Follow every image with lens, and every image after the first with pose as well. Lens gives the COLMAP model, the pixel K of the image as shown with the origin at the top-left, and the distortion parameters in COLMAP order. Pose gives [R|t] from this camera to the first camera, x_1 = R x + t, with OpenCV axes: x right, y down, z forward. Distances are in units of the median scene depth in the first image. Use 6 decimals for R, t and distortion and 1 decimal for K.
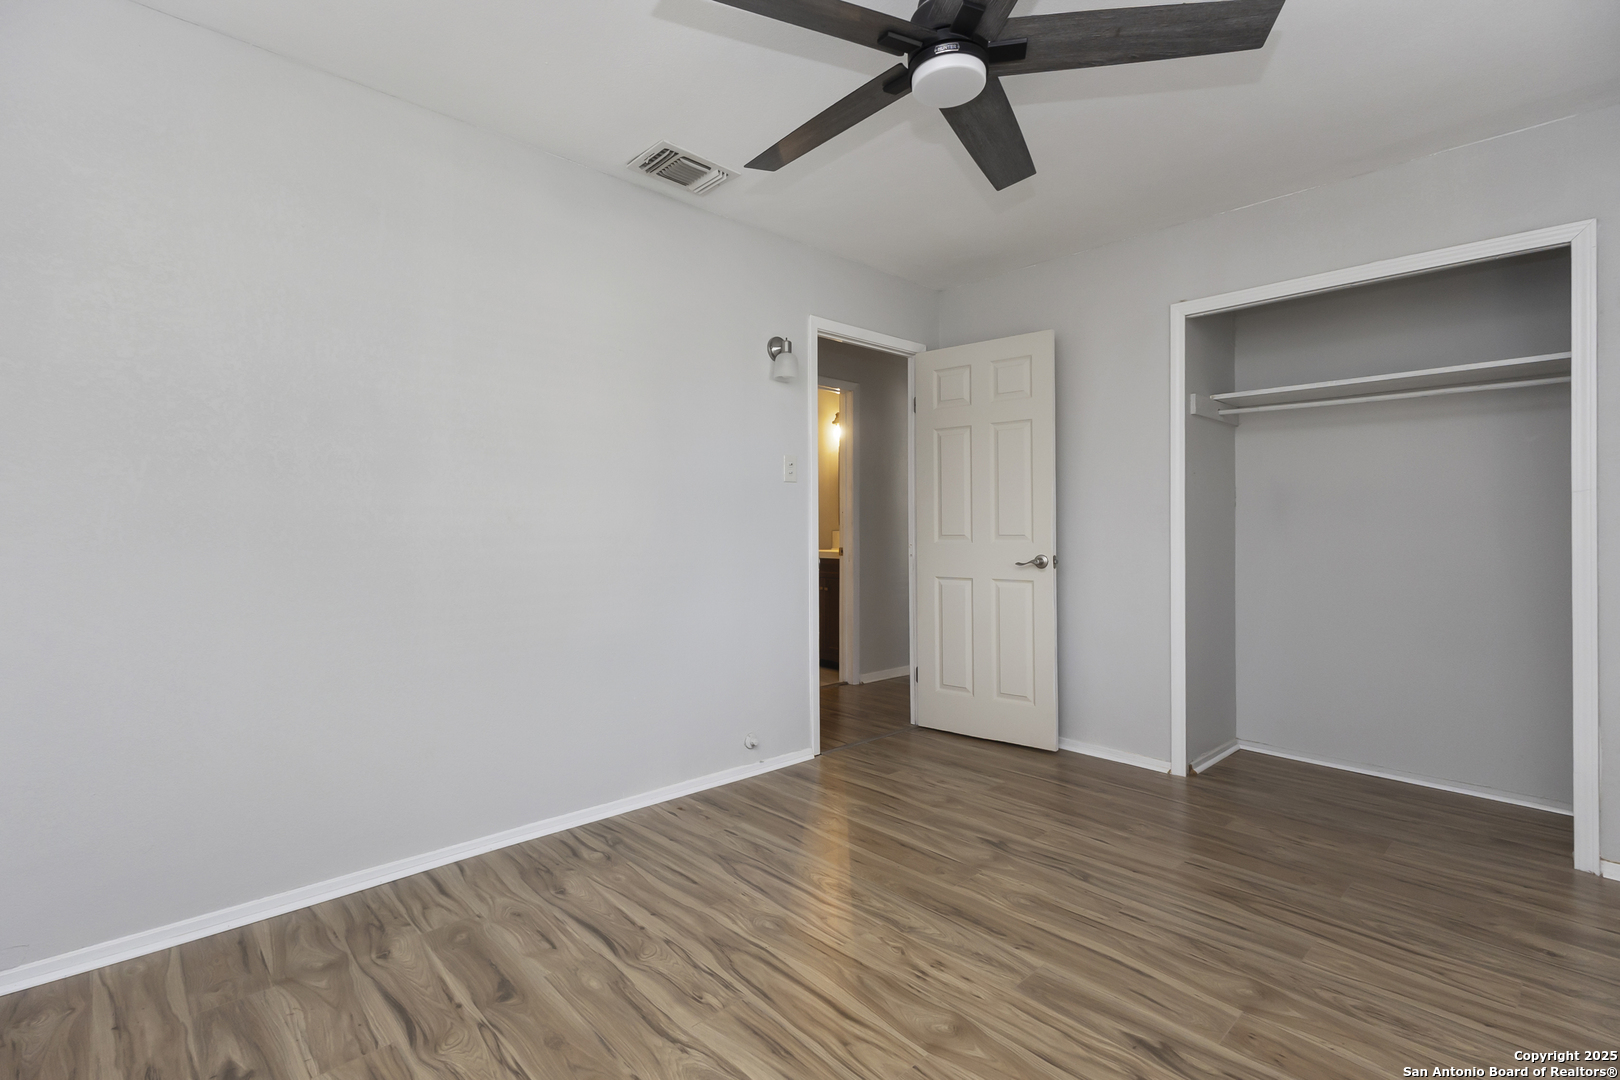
lens RADIAL K [[748.0, 0, 810.0], [0, 748.0, 536.7], [0, 0, 1]] dist [0.013236, 0.000646]
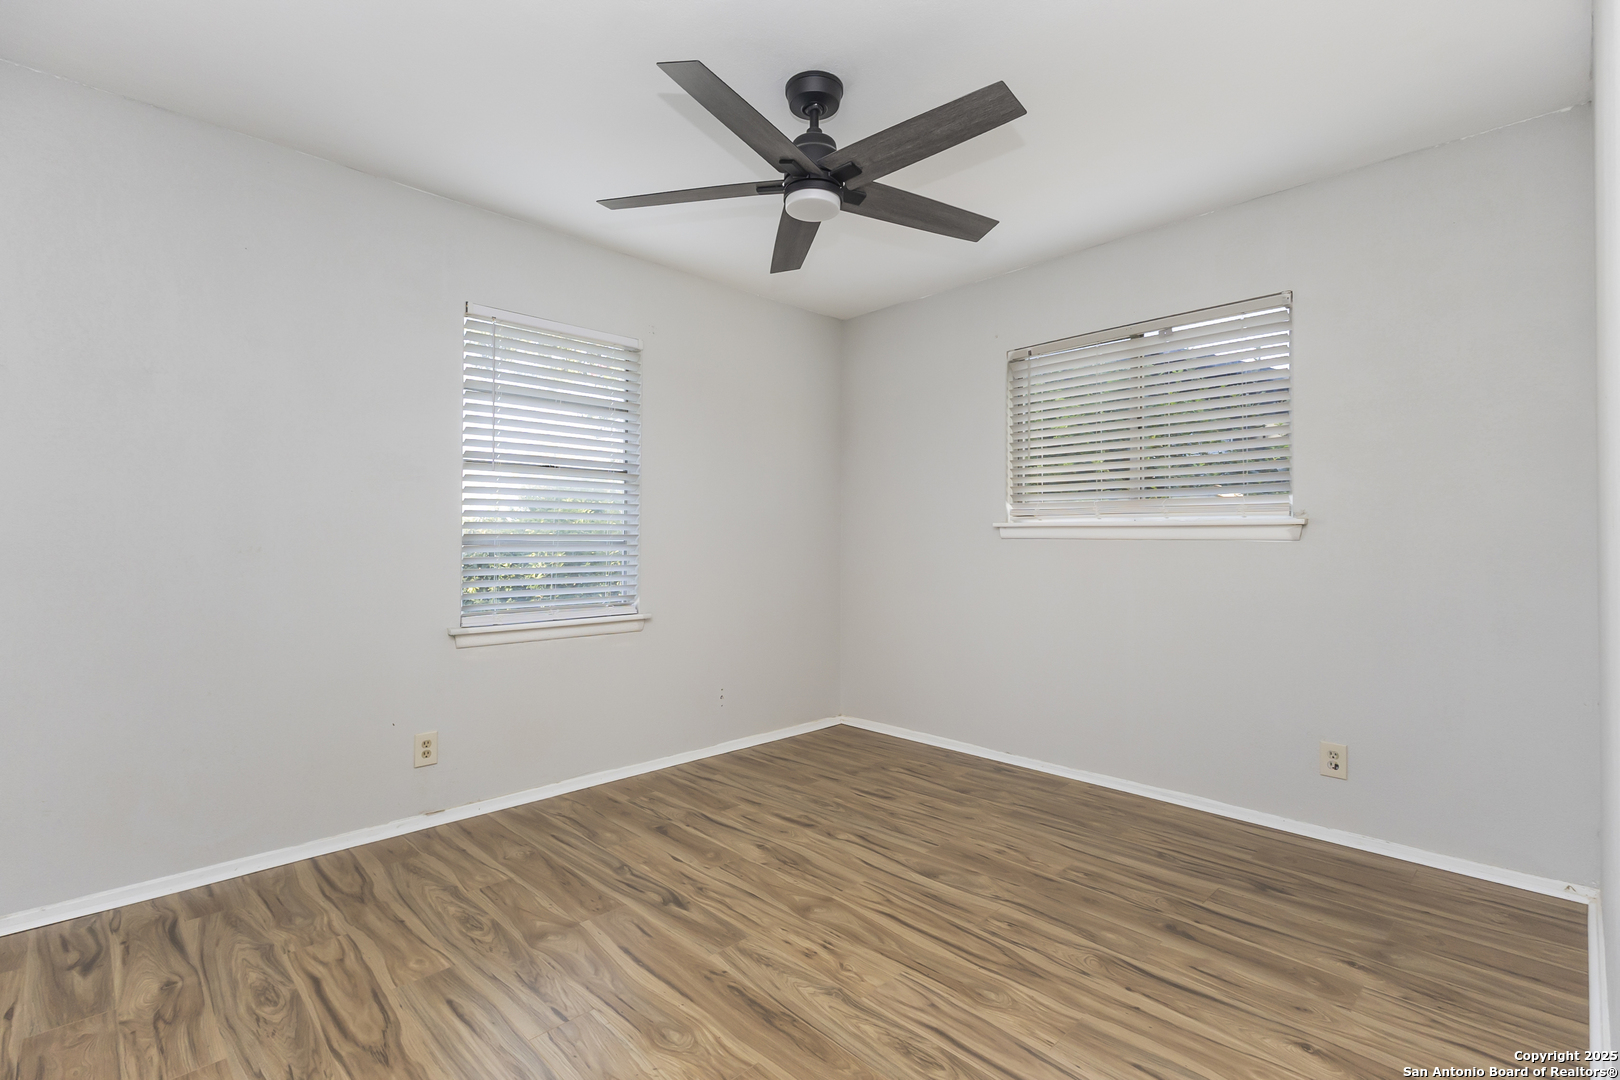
lens RADIAL K [[748.0, 0, 809.8], [0, 748.0, 538.4], [0, 0, 1]] dist [0.013236, 0.000646]
pose [[-0.999717, 0.001204, -0.023772, 0.195507], [0.001120, 0.999993, 0.003576, -0.022341], [0.023776, 0.003548, -0.999711, 2.067848]]
